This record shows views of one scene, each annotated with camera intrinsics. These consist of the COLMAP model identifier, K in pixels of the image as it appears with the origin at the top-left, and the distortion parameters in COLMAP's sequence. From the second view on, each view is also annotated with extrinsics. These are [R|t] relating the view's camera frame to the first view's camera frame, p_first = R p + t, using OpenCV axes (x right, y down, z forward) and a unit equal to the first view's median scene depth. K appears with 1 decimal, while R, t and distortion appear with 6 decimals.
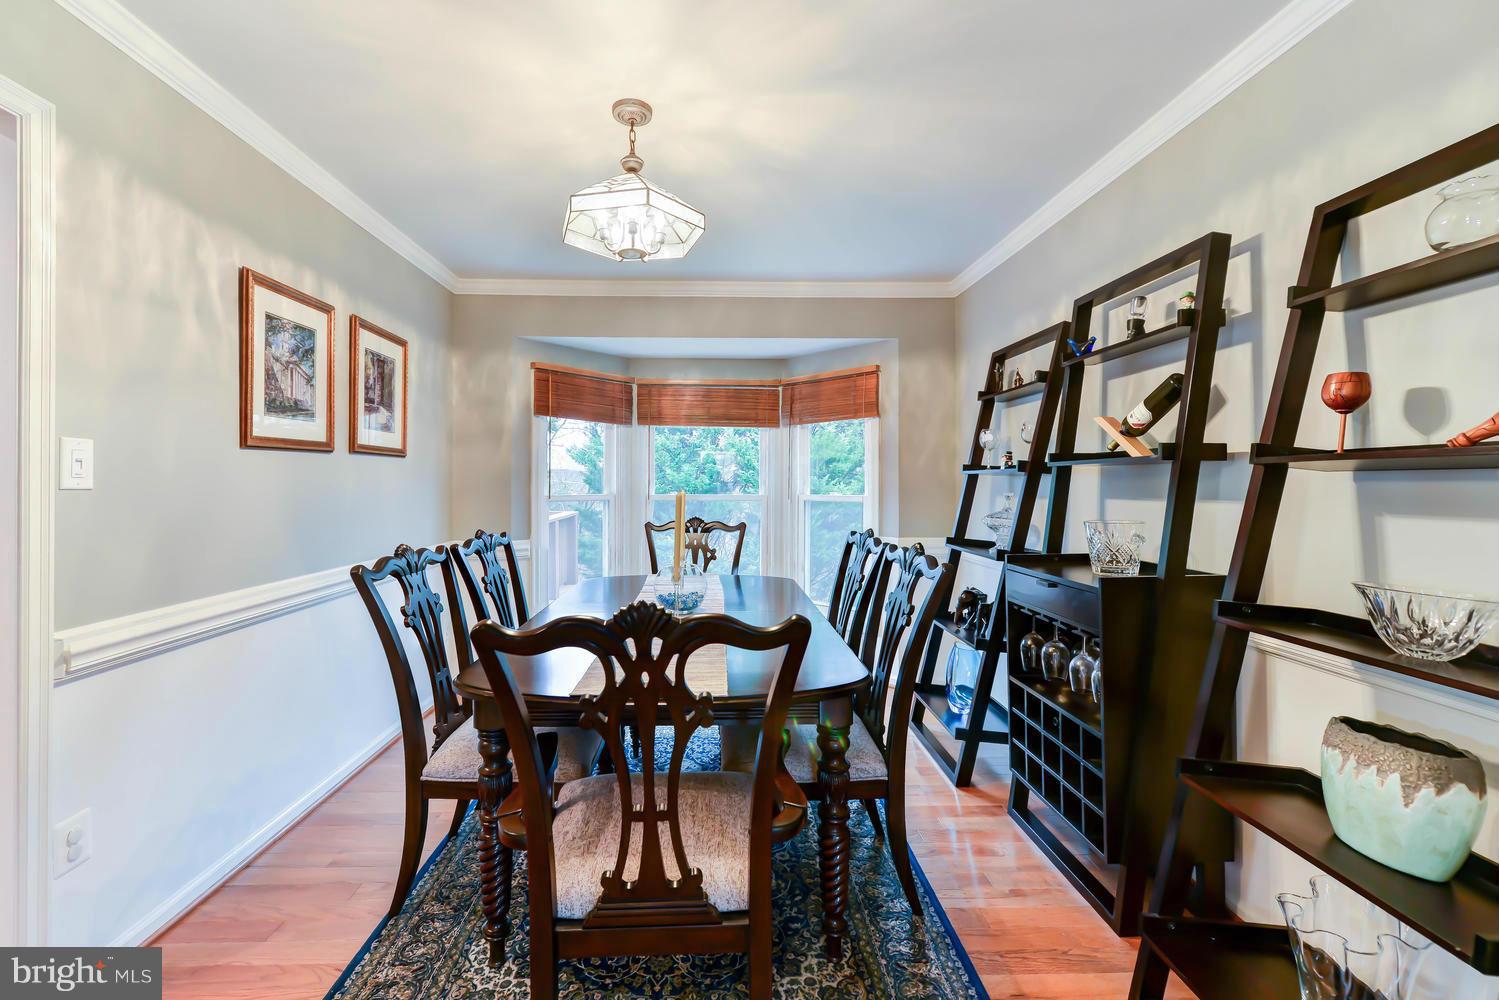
lens RADIAL K [[651.3, 0, 706.7], [0, 651.3, 481.7], [0, 0, 1]] dist [0.002143, 0.001495]
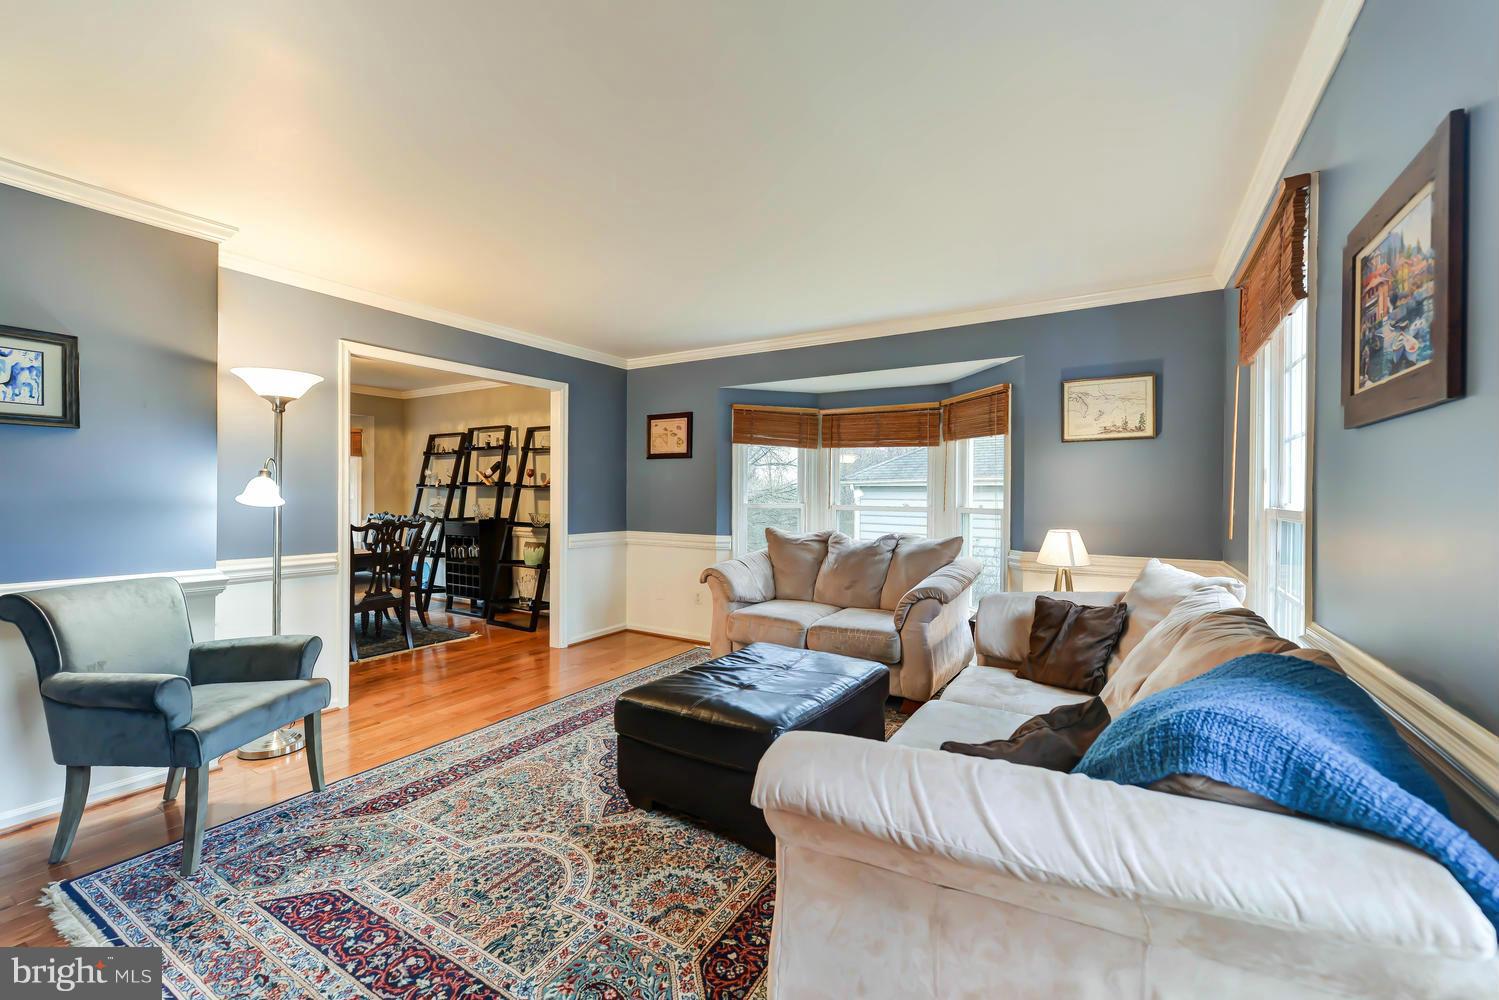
lens RADIAL K [[605.2, 0, 751.9], [0, 605.2, 496.8], [0, 0, 1]] dist [0.003426, 0.000105]
pose [[0.541910, -0.002251, 0.840434, -1.108978], [-0.006298, 0.999957, 0.006740, -0.006751], [-0.840413, -0.008946, 0.541872, -1.658596]]
